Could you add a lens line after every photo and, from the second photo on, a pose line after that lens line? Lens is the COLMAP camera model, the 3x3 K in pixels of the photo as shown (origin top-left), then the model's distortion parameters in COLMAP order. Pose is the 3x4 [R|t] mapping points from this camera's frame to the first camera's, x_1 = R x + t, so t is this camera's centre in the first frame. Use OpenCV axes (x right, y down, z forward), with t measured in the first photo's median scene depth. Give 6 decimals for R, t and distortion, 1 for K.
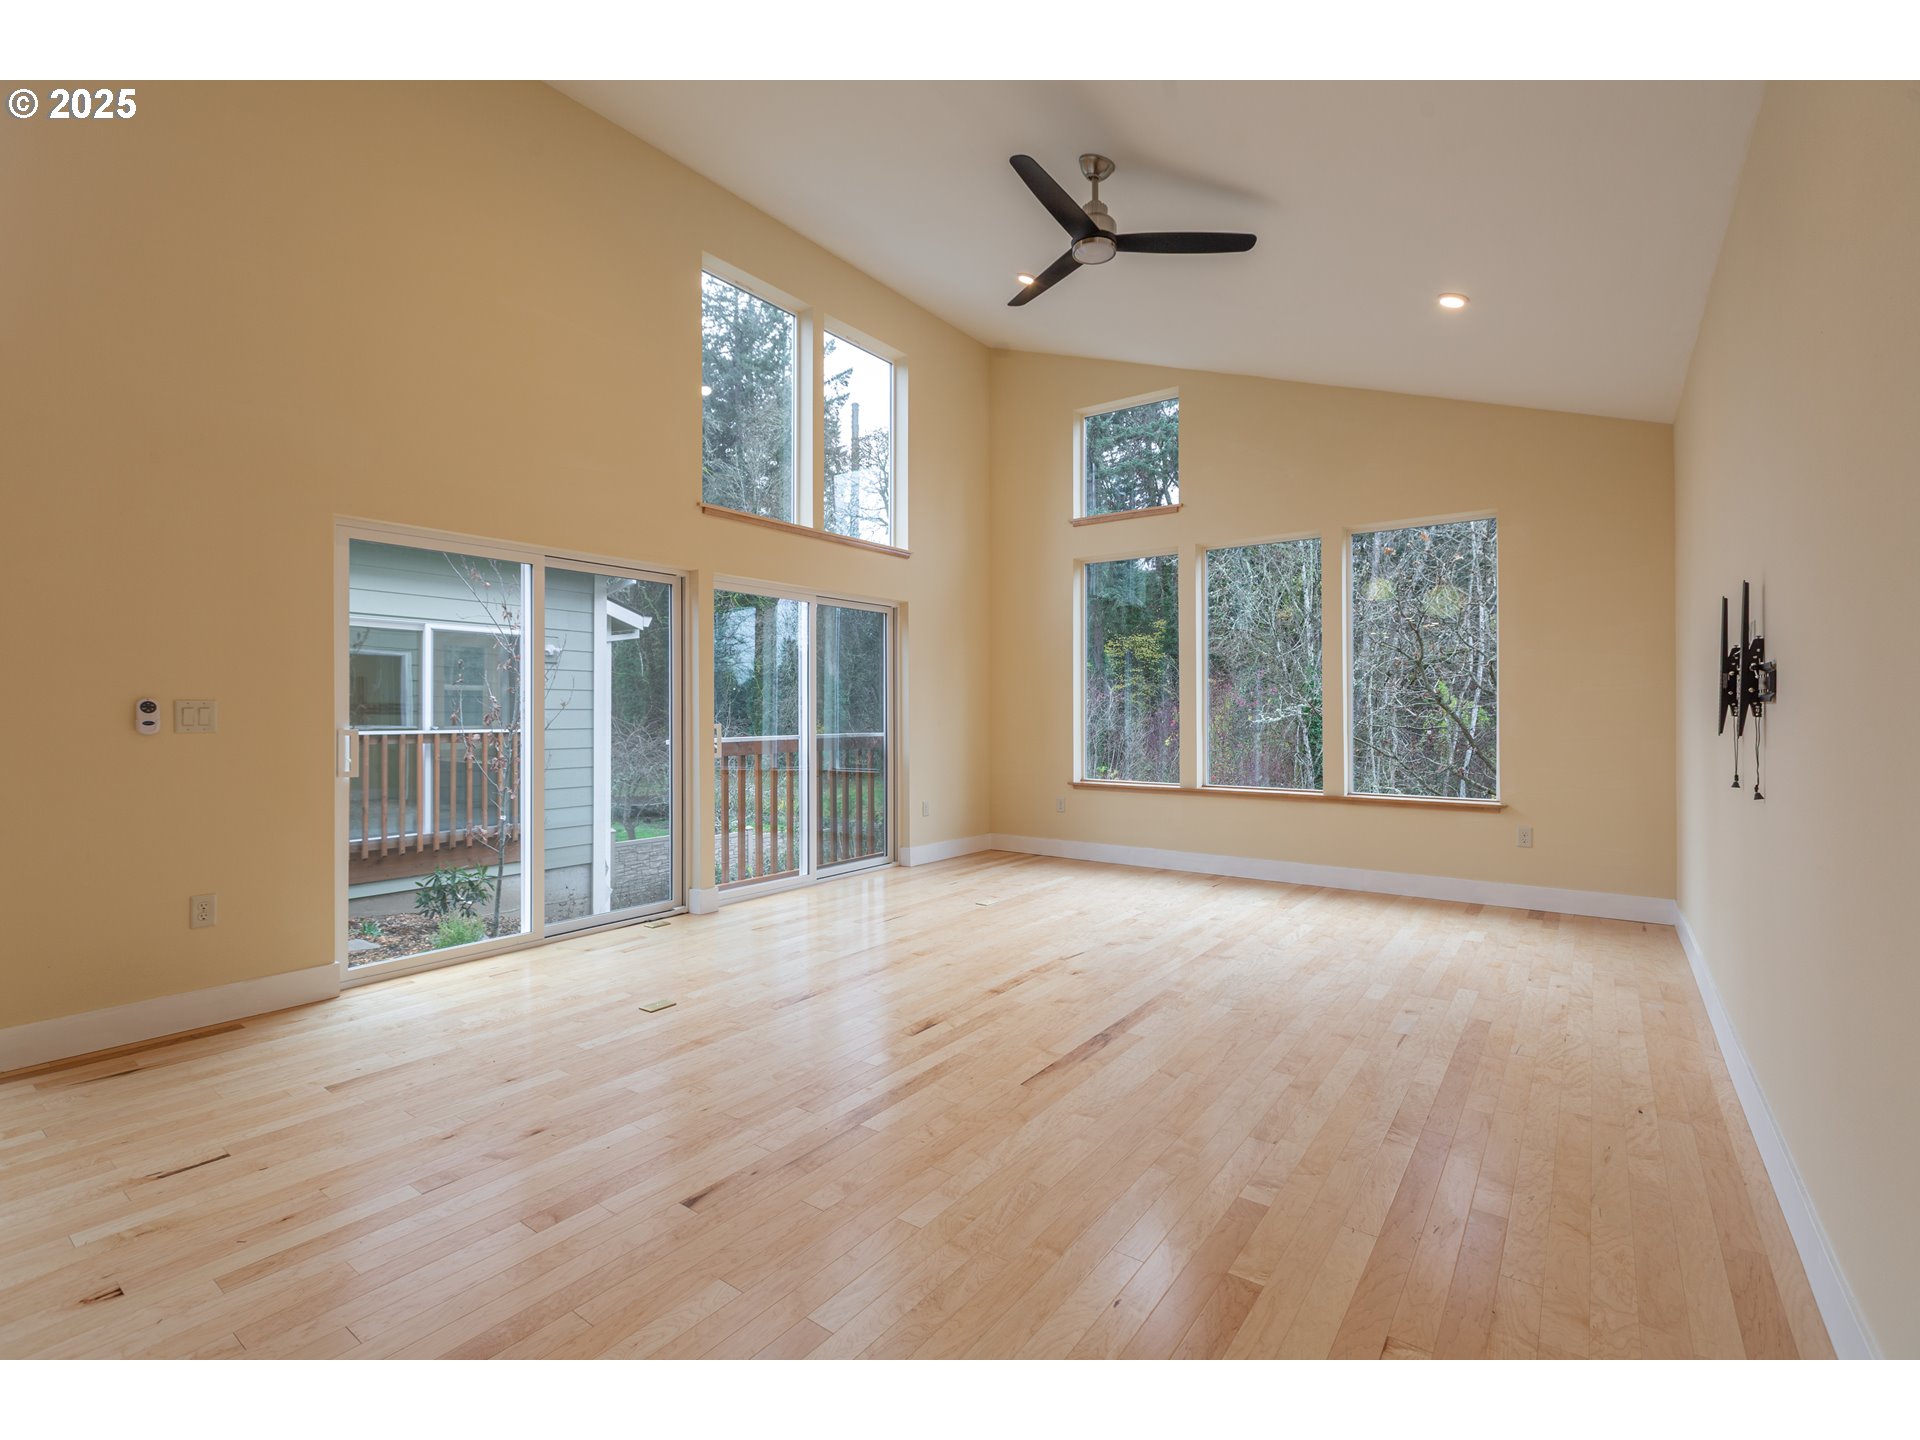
lens RADIAL K [[867.7, 0, 960.0], [0, 867.7, 720.0], [0, 0, 1]] dist [-0.000217, 0.000151]
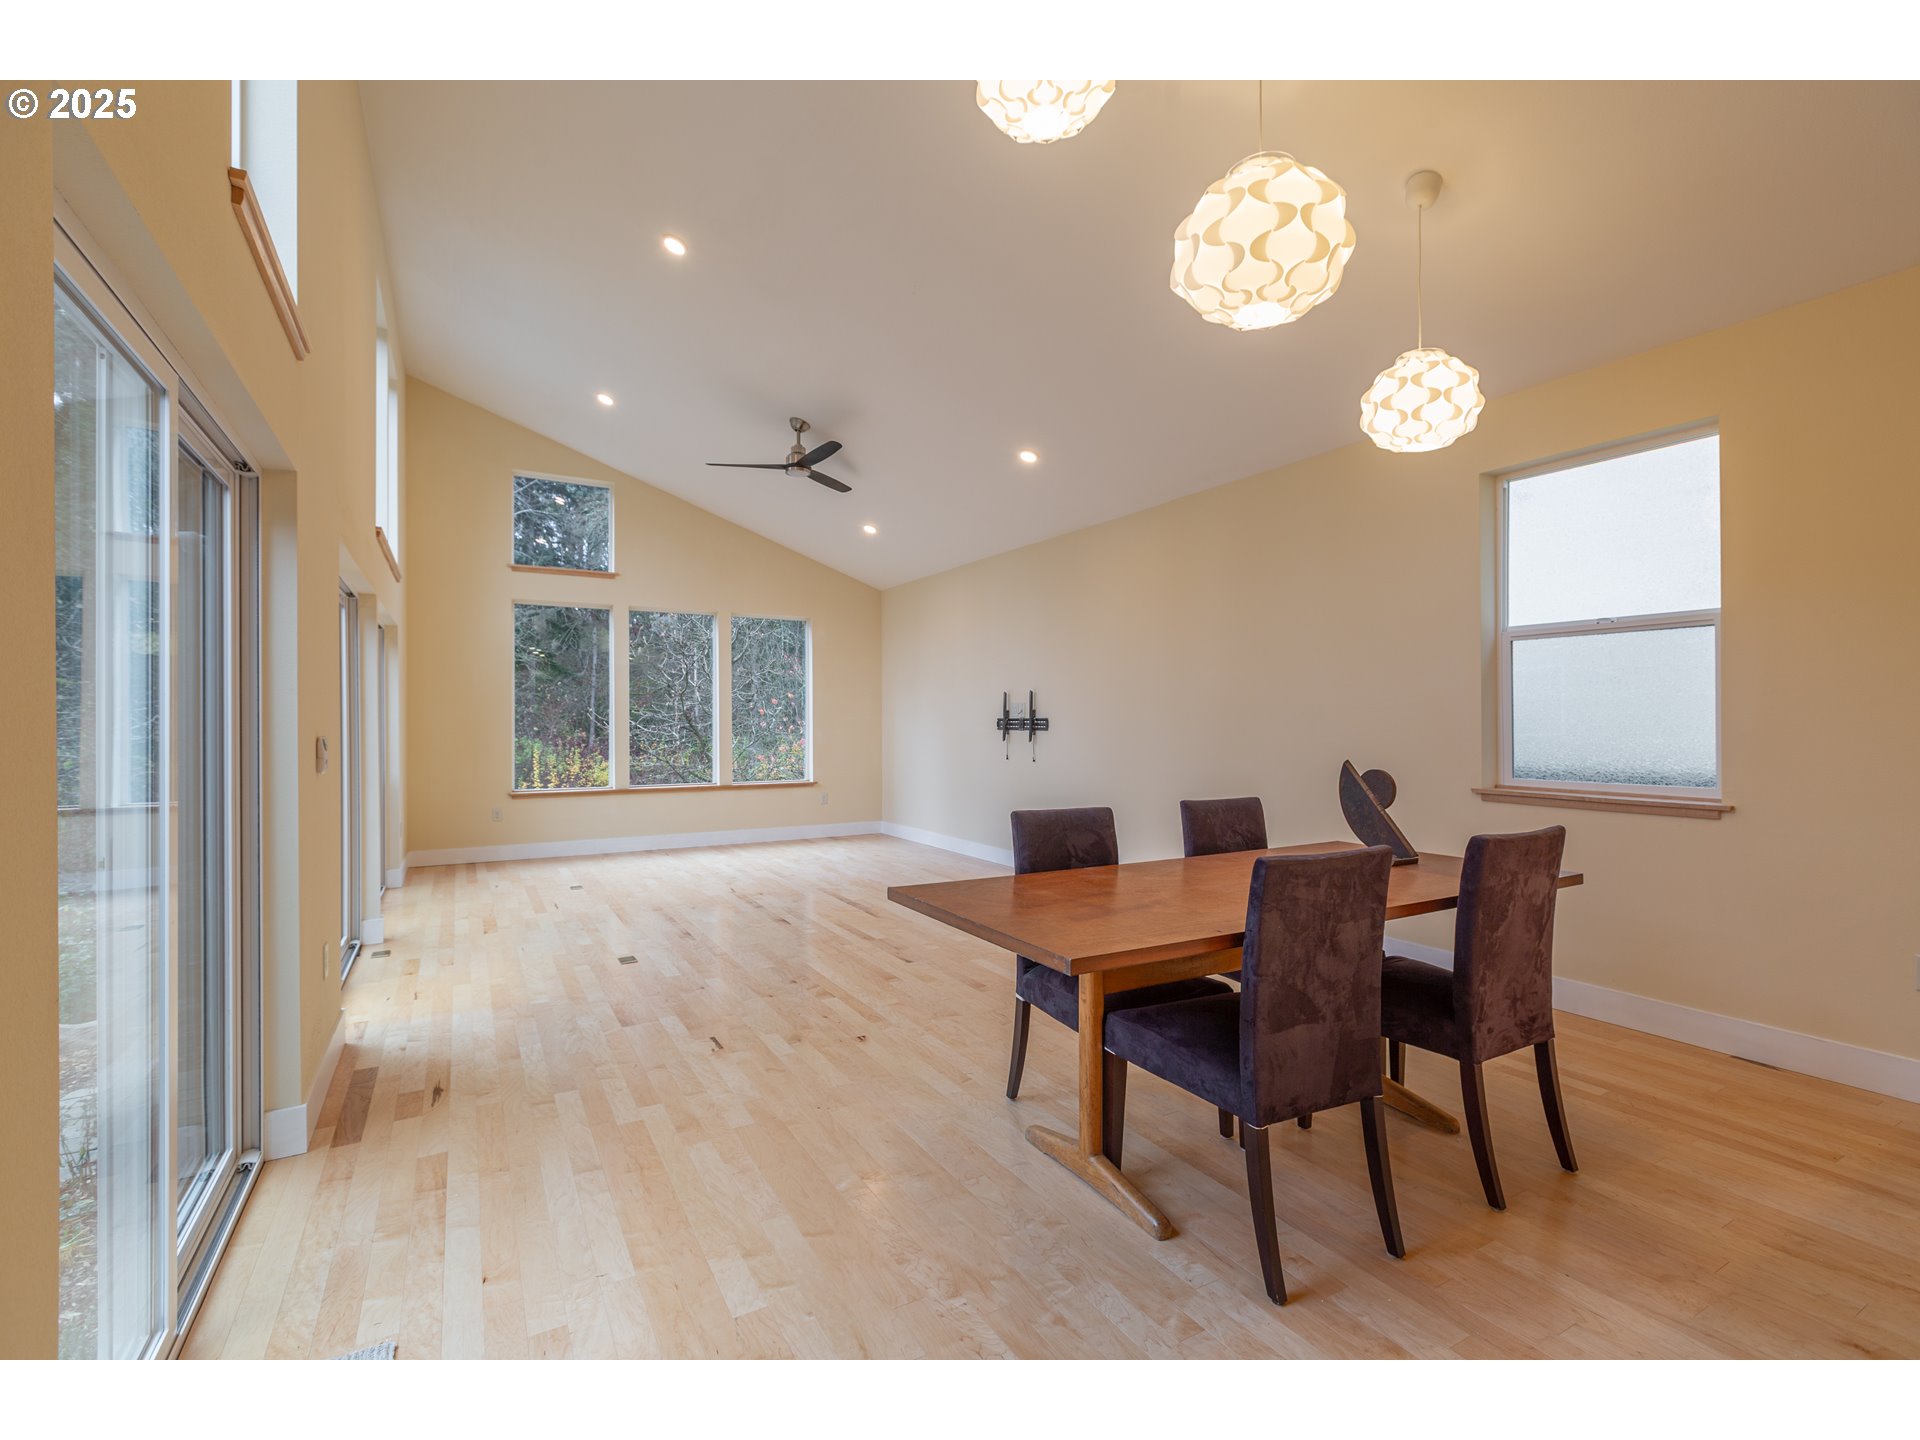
lens RADIAL K [[867.7, 0, 960.0], [0, 867.7, 720.0], [0, 0, 1]] dist [-0.000217, 0.000151]
pose [[0.406528, 0.001563, 0.913637, -1.194025], [0.008457, 0.999949, -0.005474, -0.023829], [-0.913599, 0.009952, 0.406495, -0.009378]]
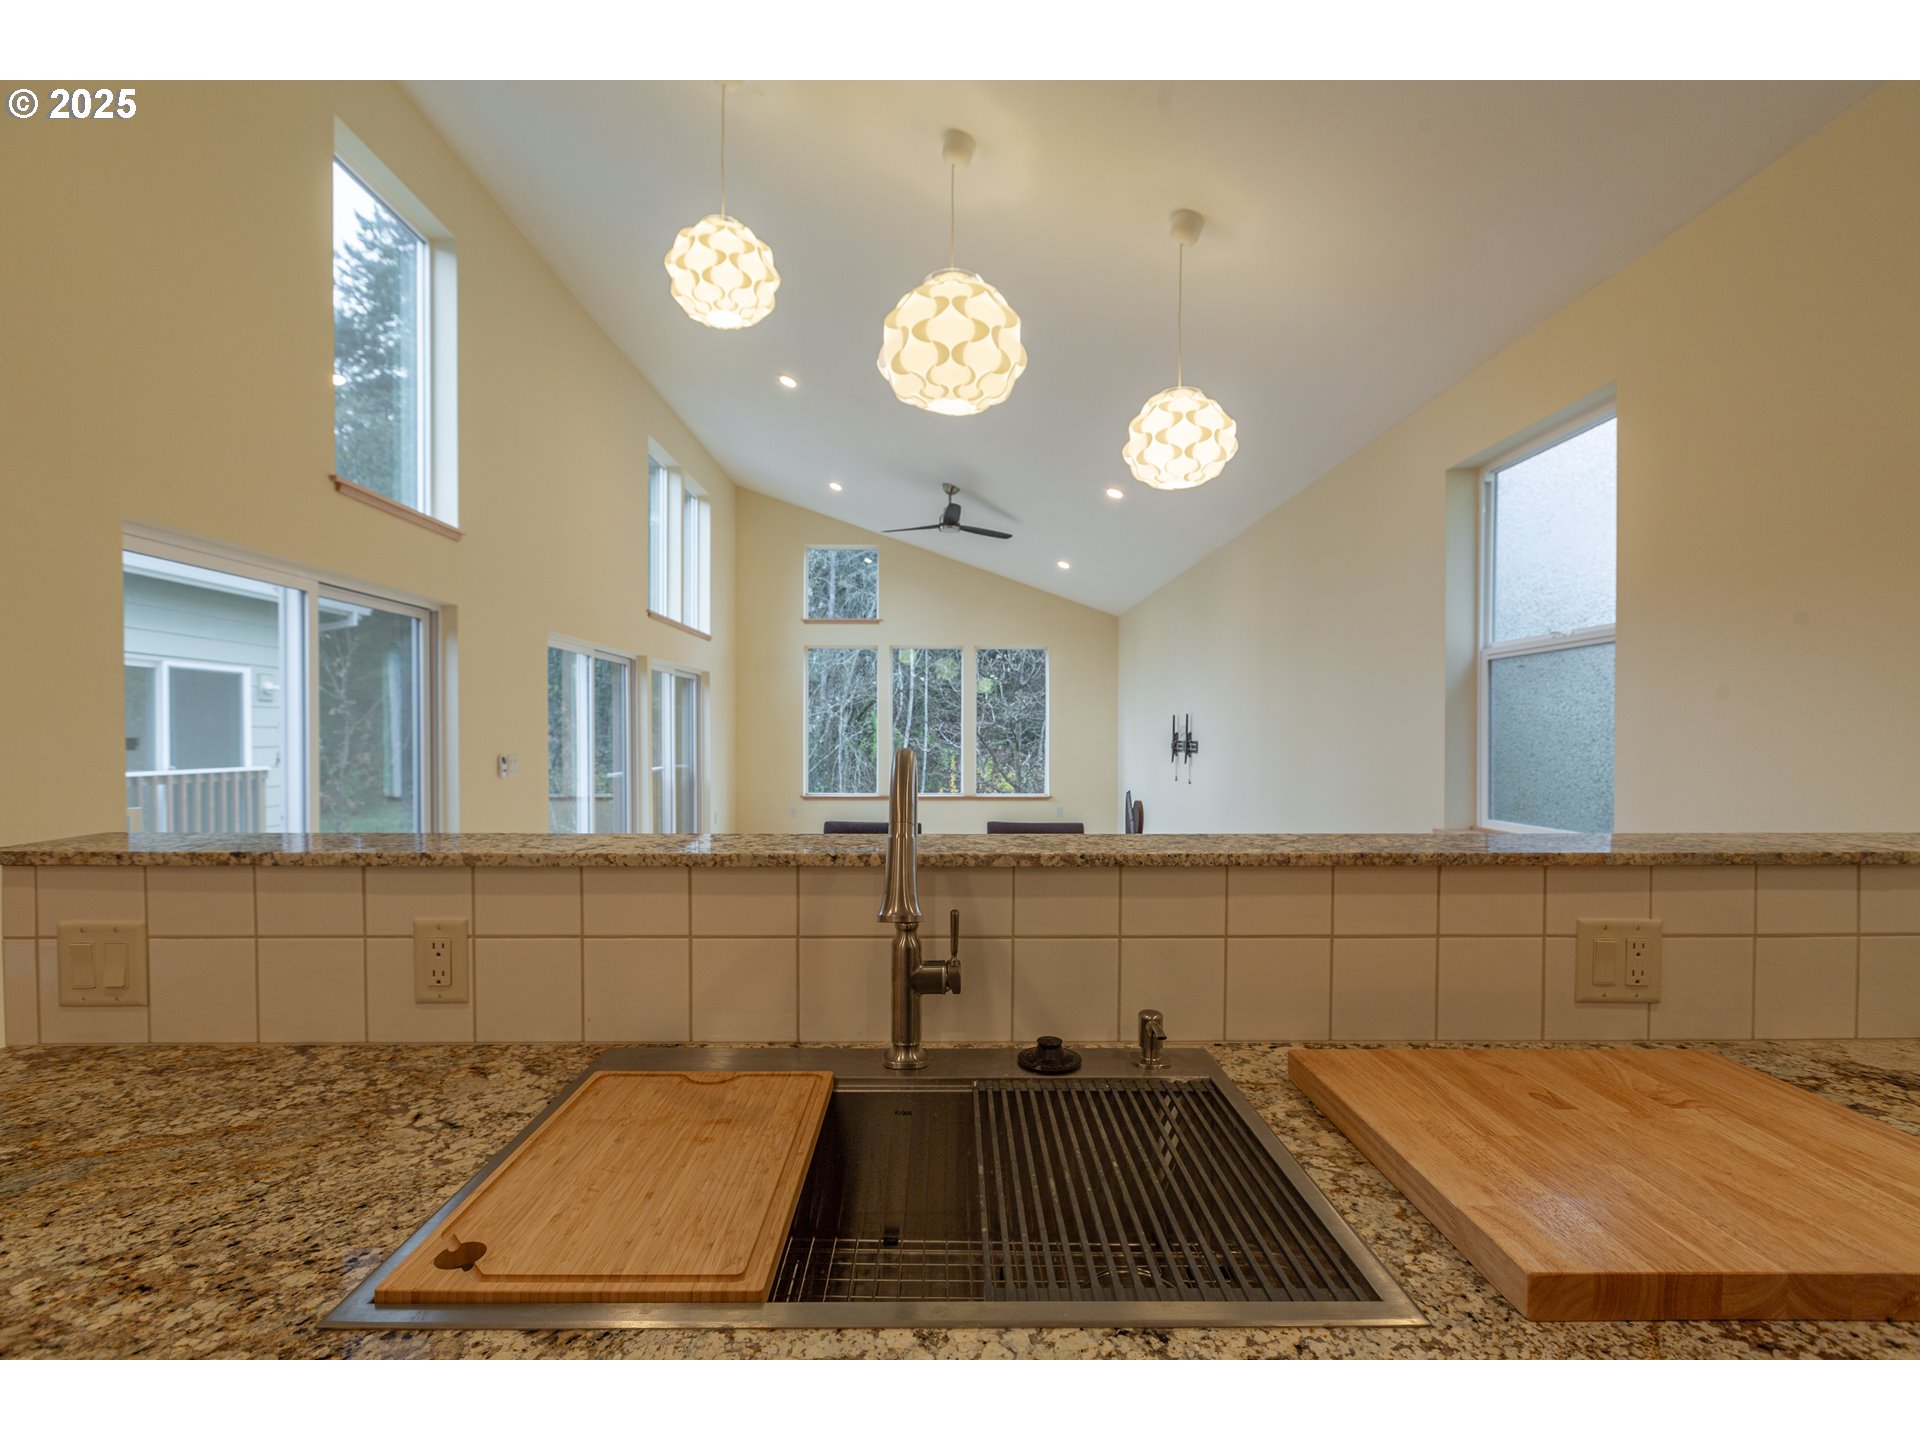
lens RADIAL K [[867.7, 0, 960.0], [0, 867.7, 720.0], [0, 0, 1]] dist [-0.000217, 0.000151]
pose [[0.800621, 0.013078, 0.599029, -0.950972], [0.002992, 0.999662, -0.025823, -0.034556], [-0.599164, 0.022466, 0.800311, -0.588169]]
